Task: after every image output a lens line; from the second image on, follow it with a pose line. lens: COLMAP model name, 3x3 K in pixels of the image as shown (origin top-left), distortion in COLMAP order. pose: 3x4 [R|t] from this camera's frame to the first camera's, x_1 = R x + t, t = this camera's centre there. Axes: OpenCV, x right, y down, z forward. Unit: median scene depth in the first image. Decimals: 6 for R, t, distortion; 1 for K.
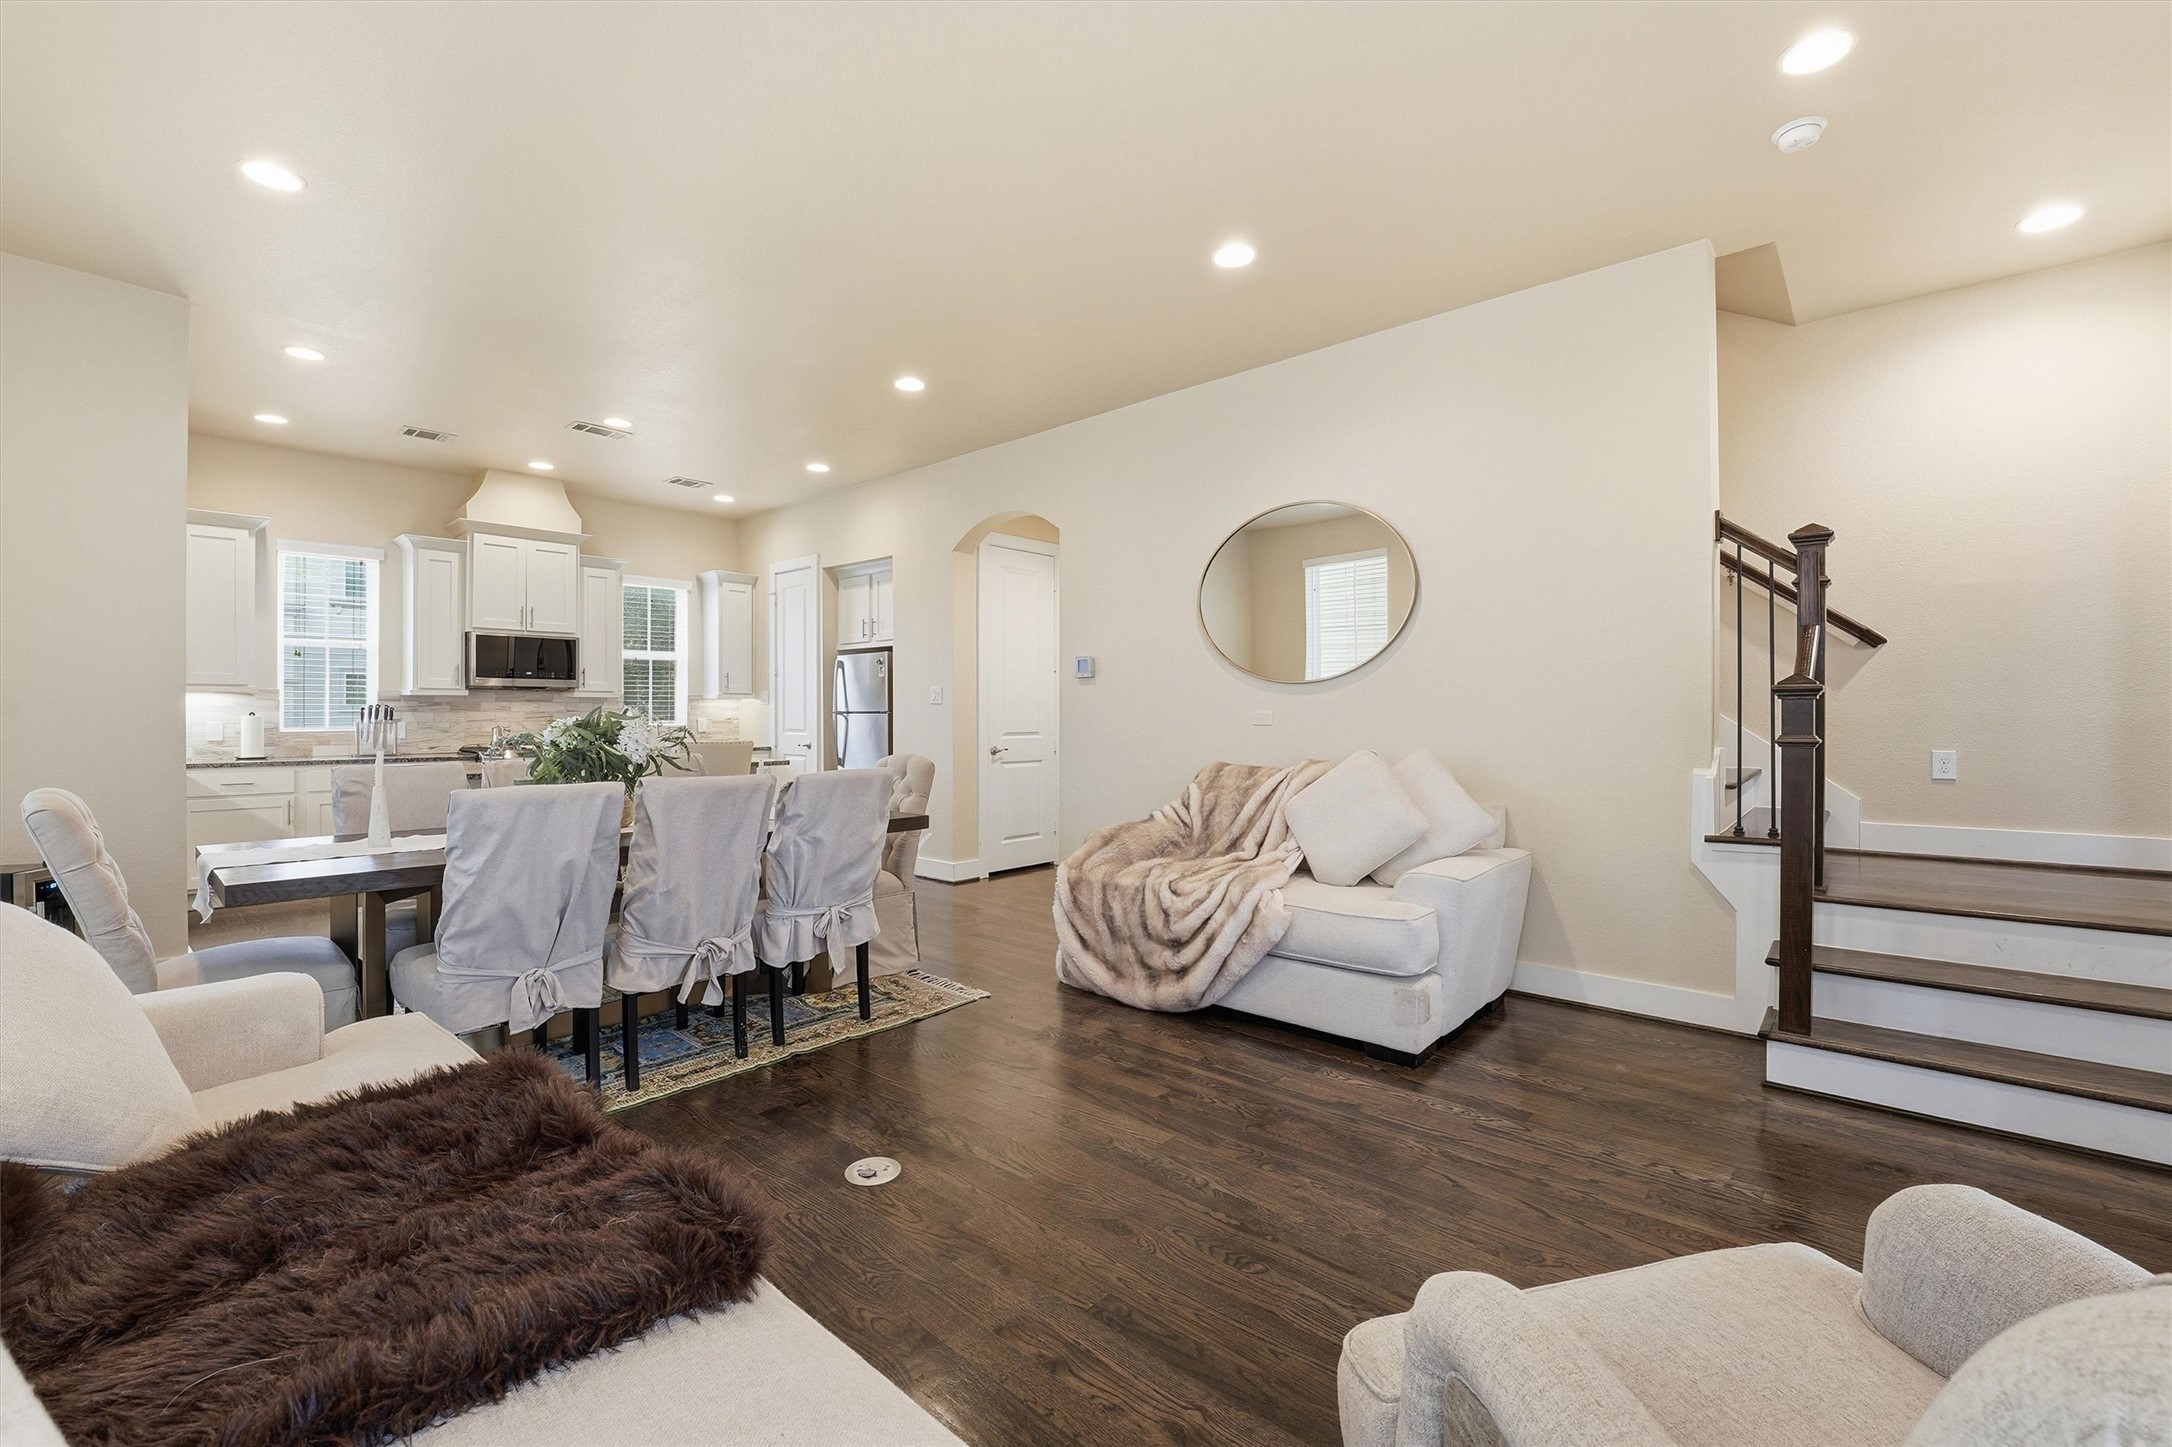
lens RADIAL K [[904.7, 0, 1096.9], [0, 904.7, 713.9], [0, 0, 1]] dist [-0.031991, 0.004211]
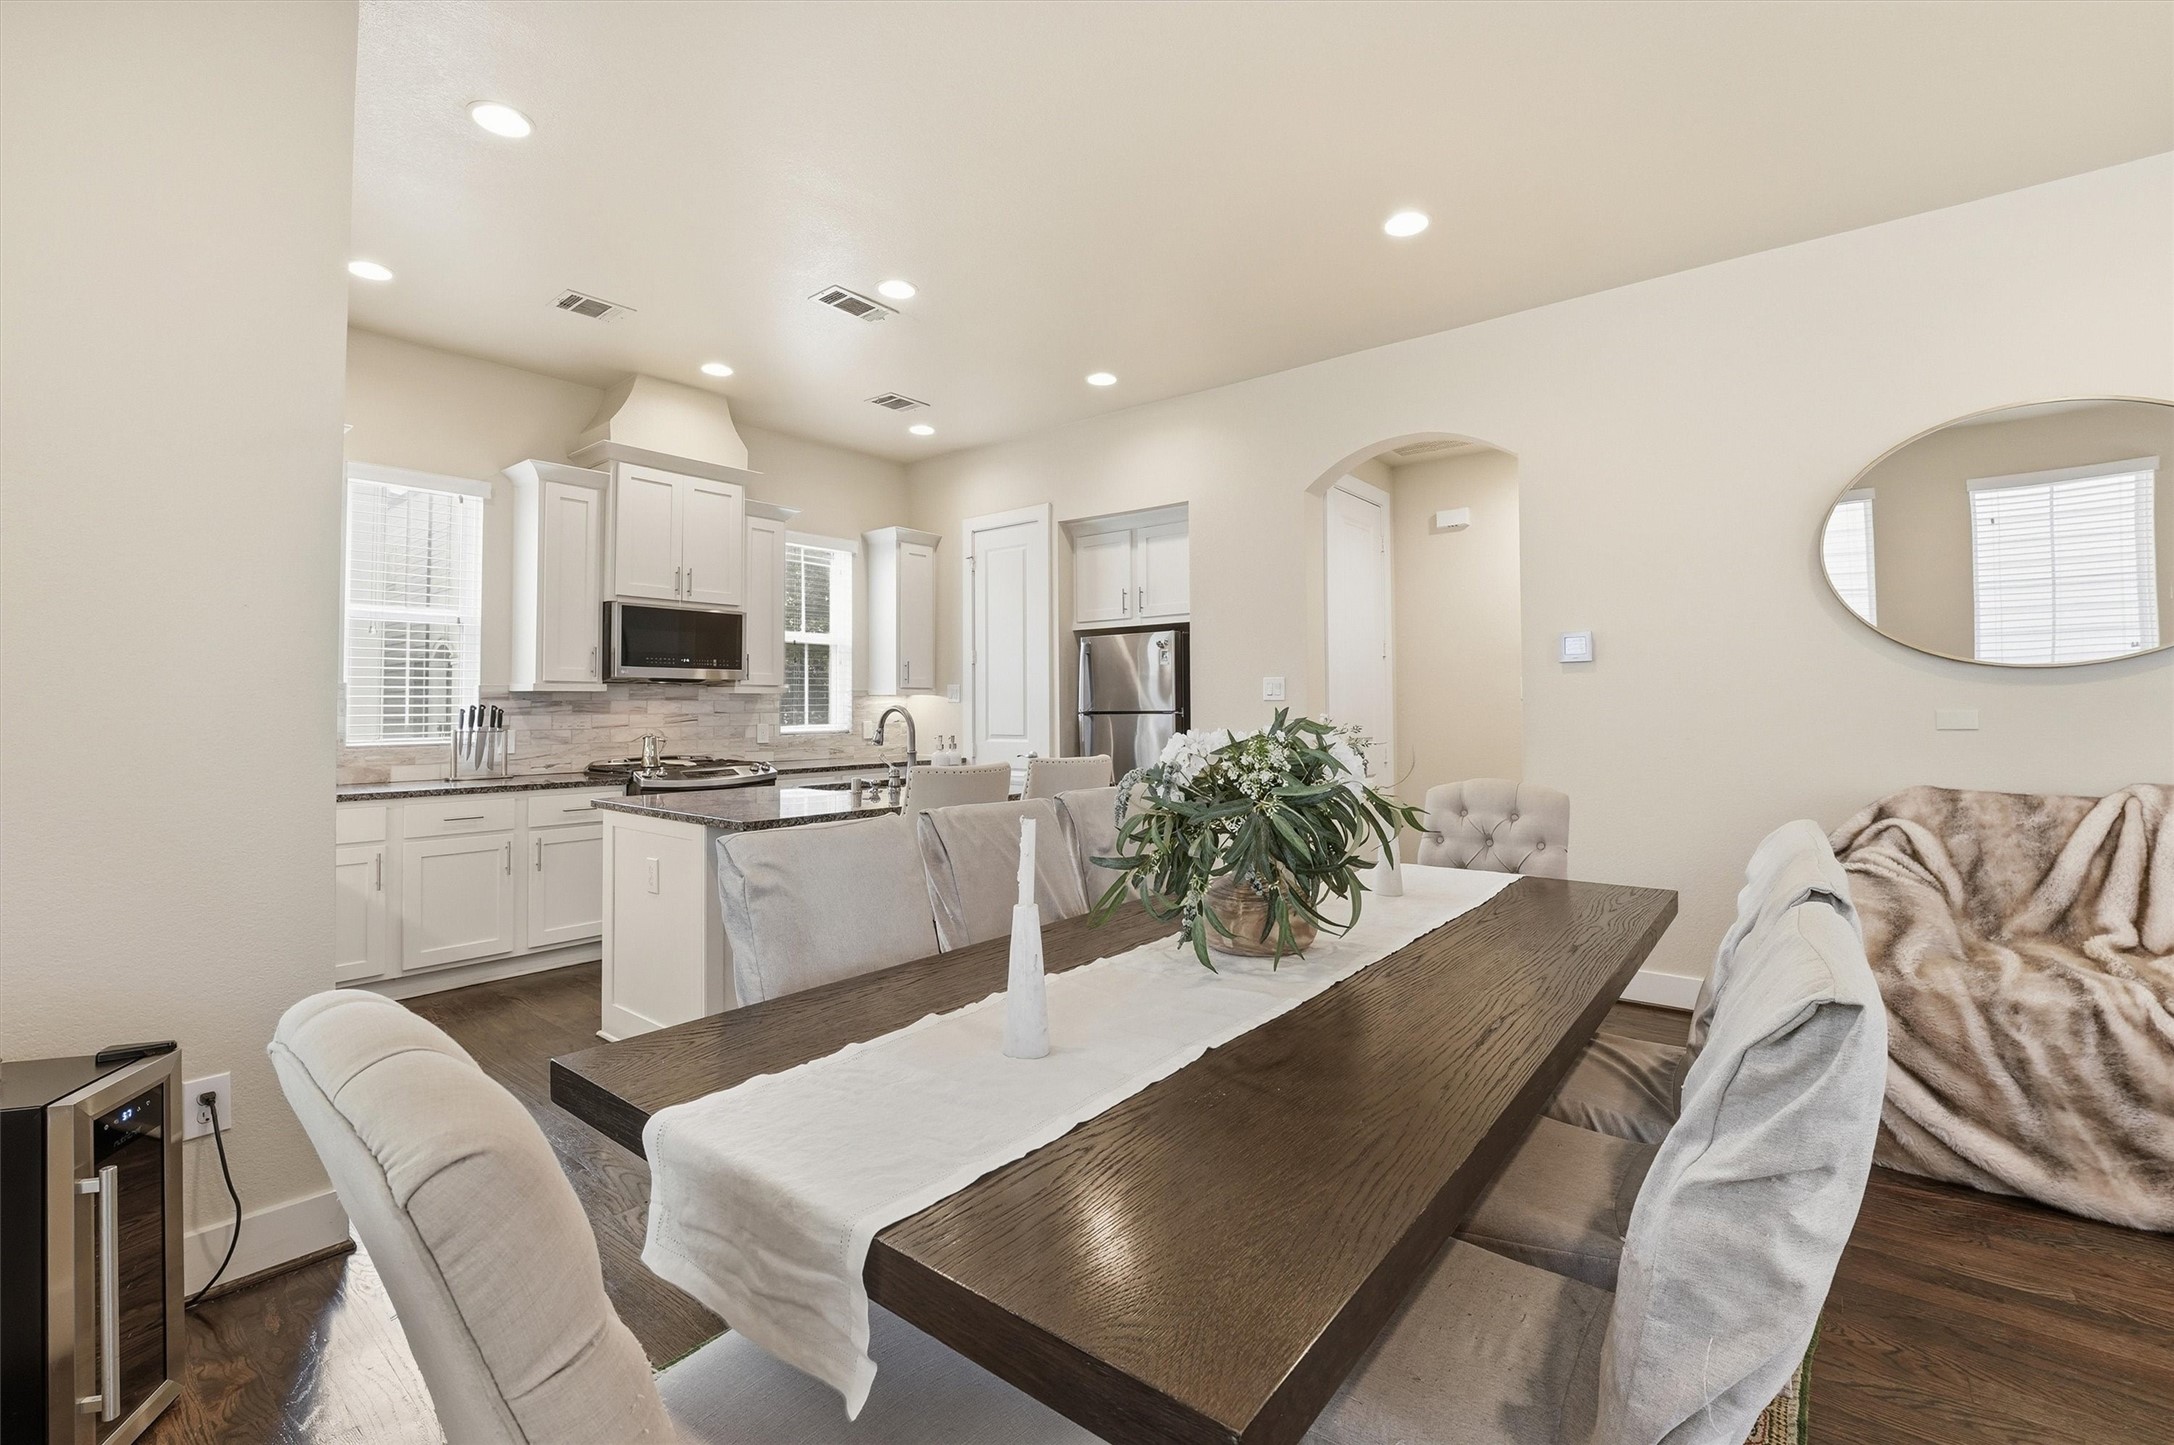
lens RADIAL K [[927.5, 0, 1086.3], [0, 927.5, 684.6], [0, 0, 1]] dist [-0.032128, 0.005492]
pose [[0.998859, -0.004054, 0.047594, -0.372321], [0.005305, 0.999643, -0.026185, -0.005121], [-0.047470, 0.026408, 0.998524, 0.262361]]
